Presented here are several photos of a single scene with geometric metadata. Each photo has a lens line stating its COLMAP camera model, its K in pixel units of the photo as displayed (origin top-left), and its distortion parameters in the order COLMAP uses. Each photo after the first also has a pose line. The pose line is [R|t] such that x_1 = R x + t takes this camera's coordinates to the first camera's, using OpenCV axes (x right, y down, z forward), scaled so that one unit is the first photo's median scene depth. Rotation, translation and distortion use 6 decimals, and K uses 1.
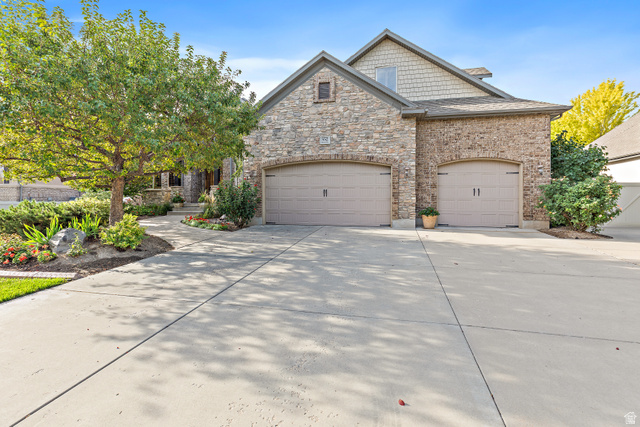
lens RADIAL K [[307.7, 0, 299.6], [0, 307.7, 191.8], [0, 0, 1]] dist [0.017378, -0.002002]
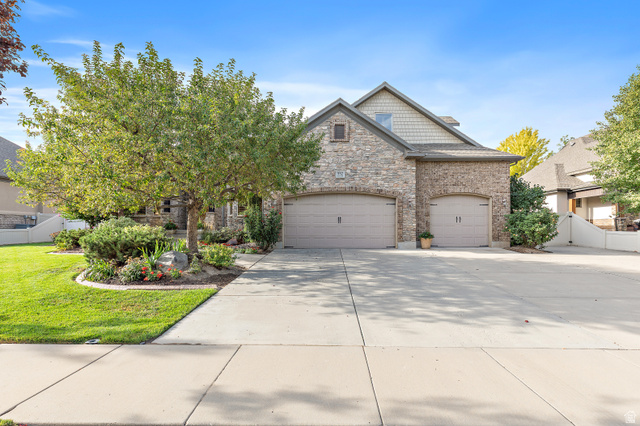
lens RADIAL K [[307.7, 0, 321.2], [0, 307.7, 215.4], [0, 0, 1]] dist [0.017378, -0.002002]
pose [[0.979269, 0.004341, 0.202518, -0.237557], [-0.002573, 0.999956, -0.008993, -0.003062], [-0.202548, 0.008286, 0.979237, -0.126927]]
